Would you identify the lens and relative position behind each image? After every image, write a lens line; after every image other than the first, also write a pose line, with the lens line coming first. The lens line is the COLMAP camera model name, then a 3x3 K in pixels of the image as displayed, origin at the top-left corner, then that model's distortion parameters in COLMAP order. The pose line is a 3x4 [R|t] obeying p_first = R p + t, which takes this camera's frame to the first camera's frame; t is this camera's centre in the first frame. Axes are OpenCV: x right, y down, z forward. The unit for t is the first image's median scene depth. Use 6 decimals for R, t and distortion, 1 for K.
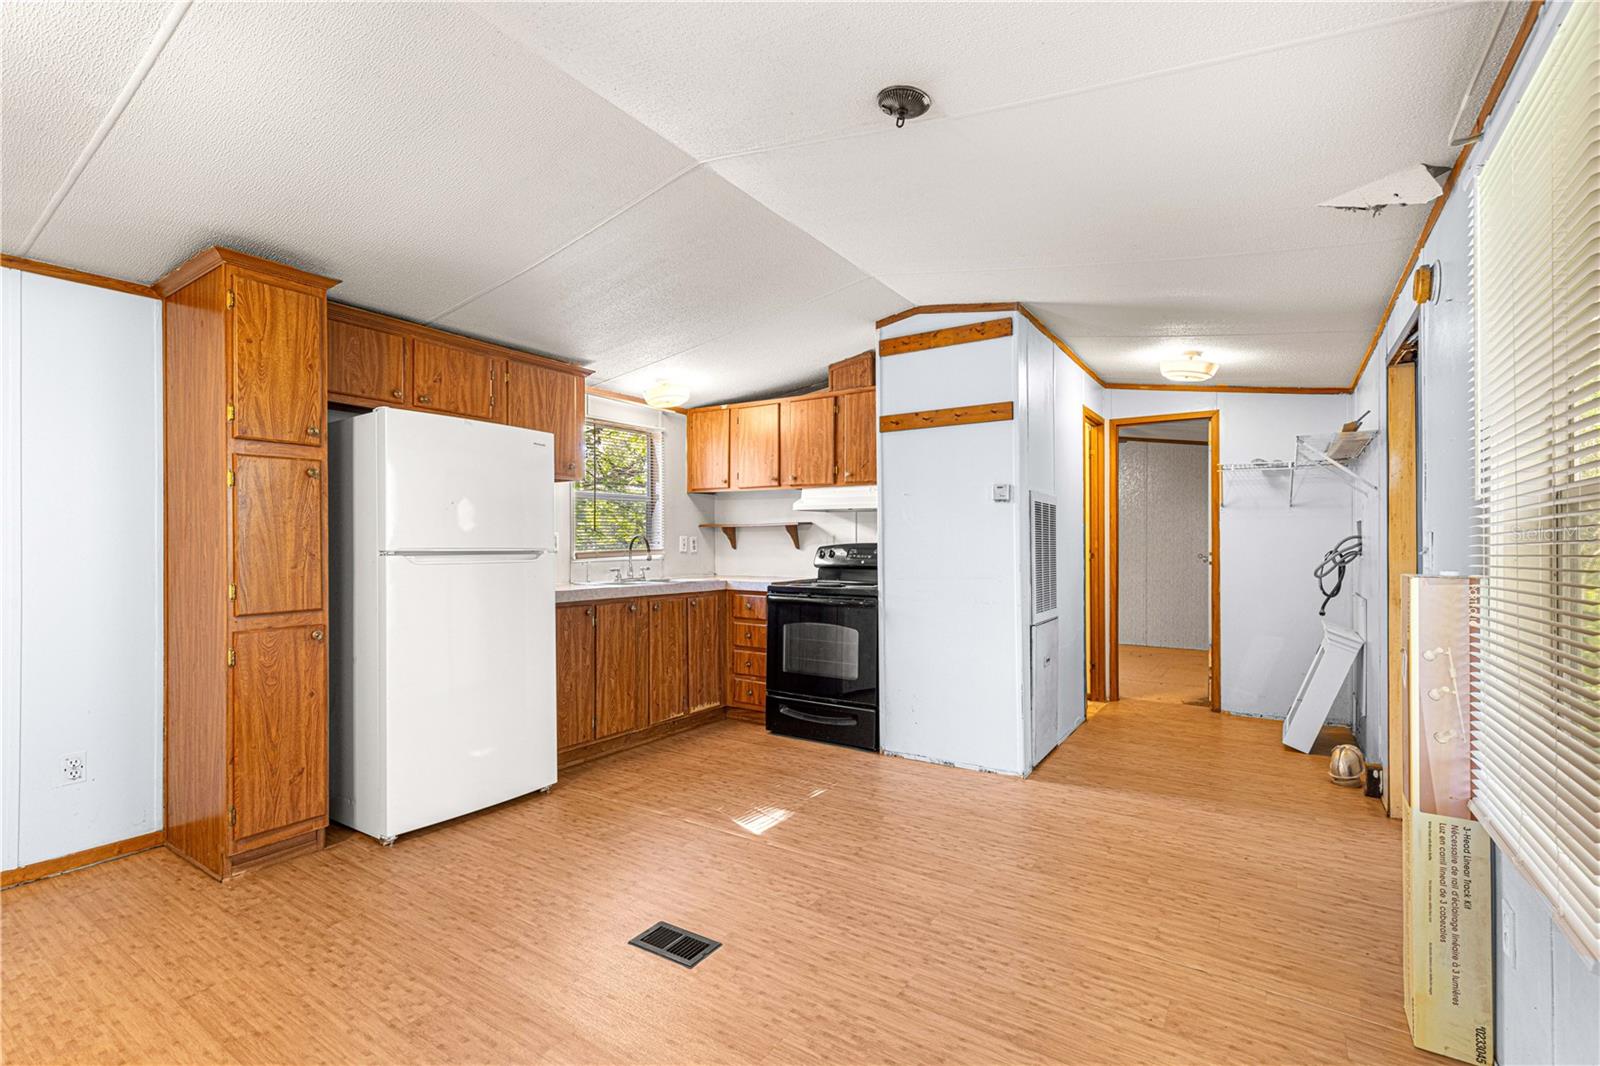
lens RADIAL K [[720.0, 0, 796.7], [0, 720.0, 543.1], [0, 0, 1]] dist [0.006547, -0.000561]
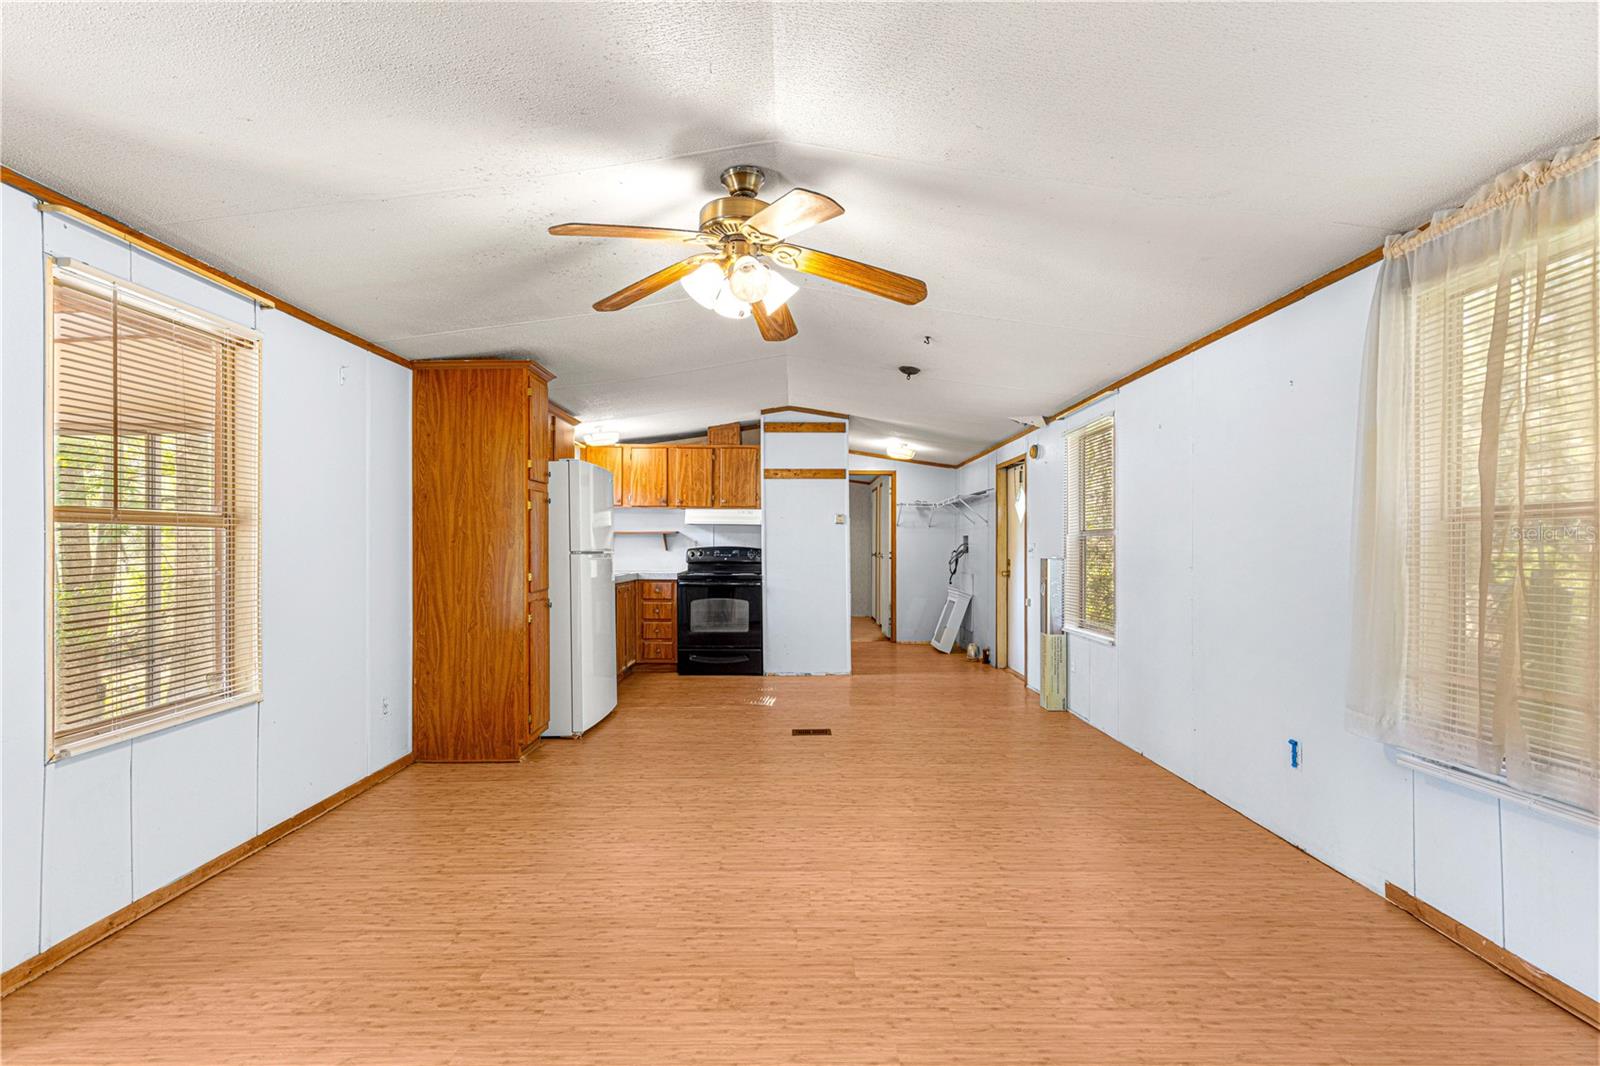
lens RADIAL K [[720.0, 0, 796.7], [0, 720.0, 543.1], [0, 0, 1]] dist [0.006547, -0.000561]
pose [[0.821195, 0.004810, 0.570628, -0.612777], [-0.006015, 0.999982, 0.000228, -0.007440], [-0.570617, -0.003619, 0.821209, -0.308687]]
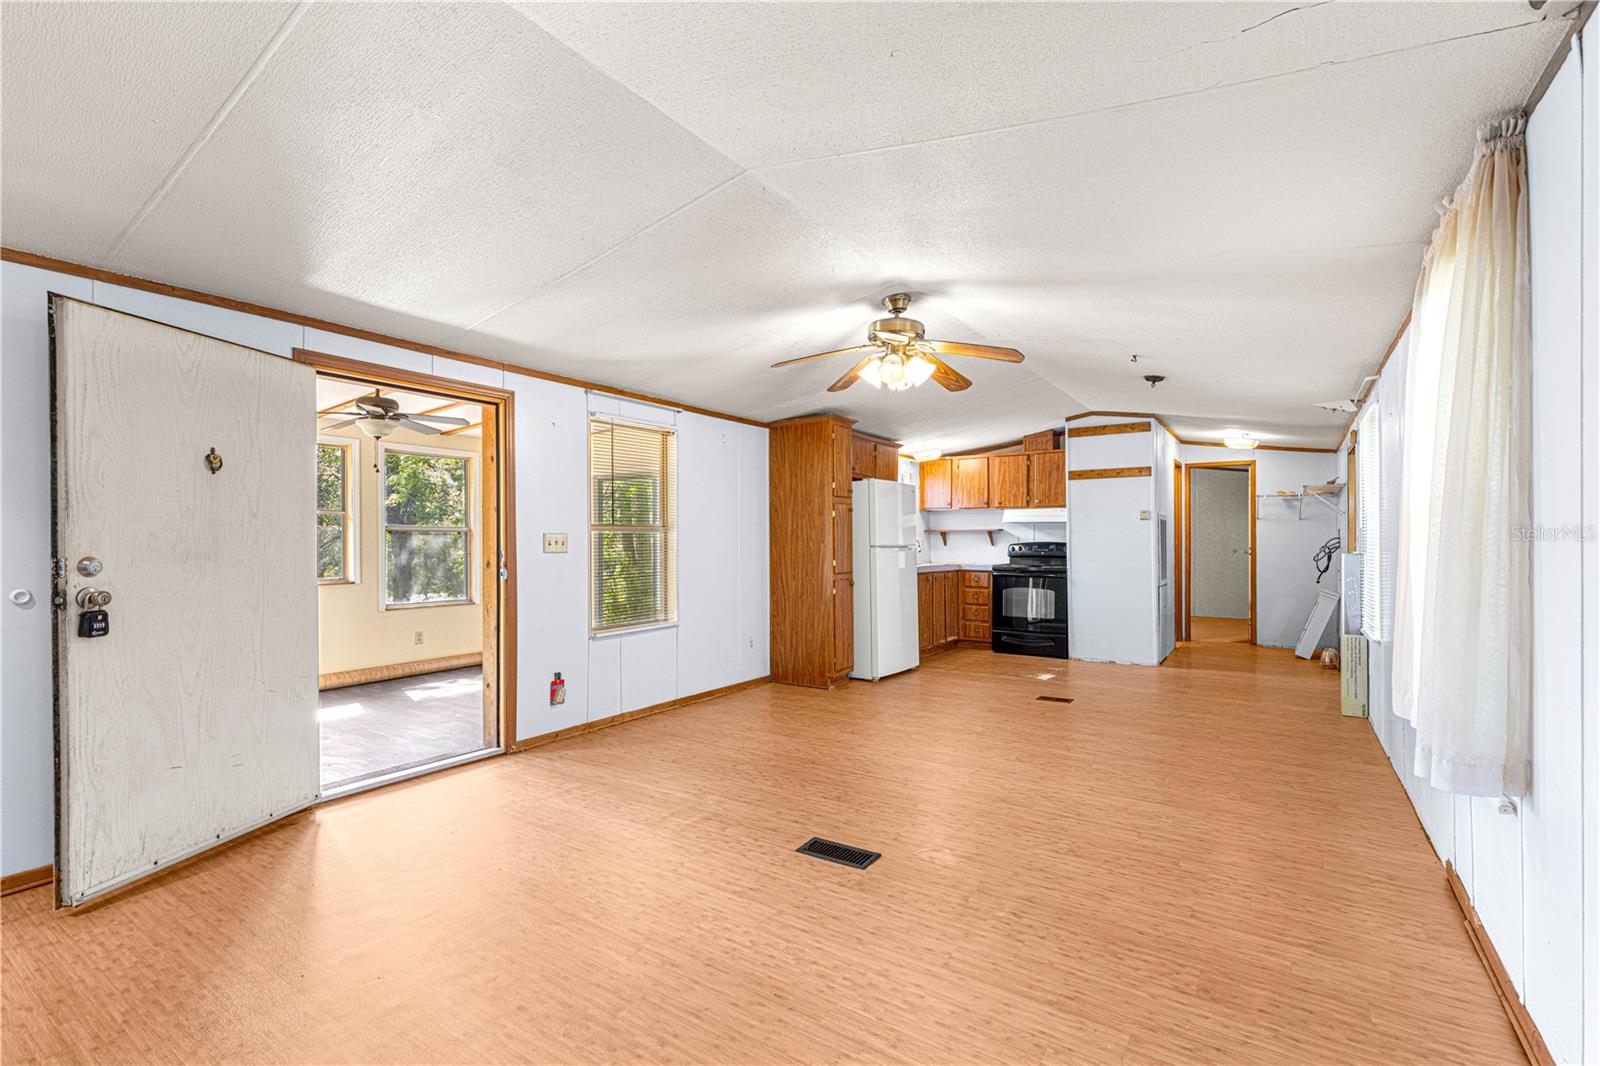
lens RADIAL K [[743.7, 0, 793.7], [0, 743.7, 529.1], [0, 0, 1]] dist [0.014754, 0.000077]
pose [[0.999979, -0.000561, -0.006468, -0.451278], [0.000475, 0.999911, -0.013364, -0.006307], [0.006475, 0.013361, 0.999890, -0.699211]]
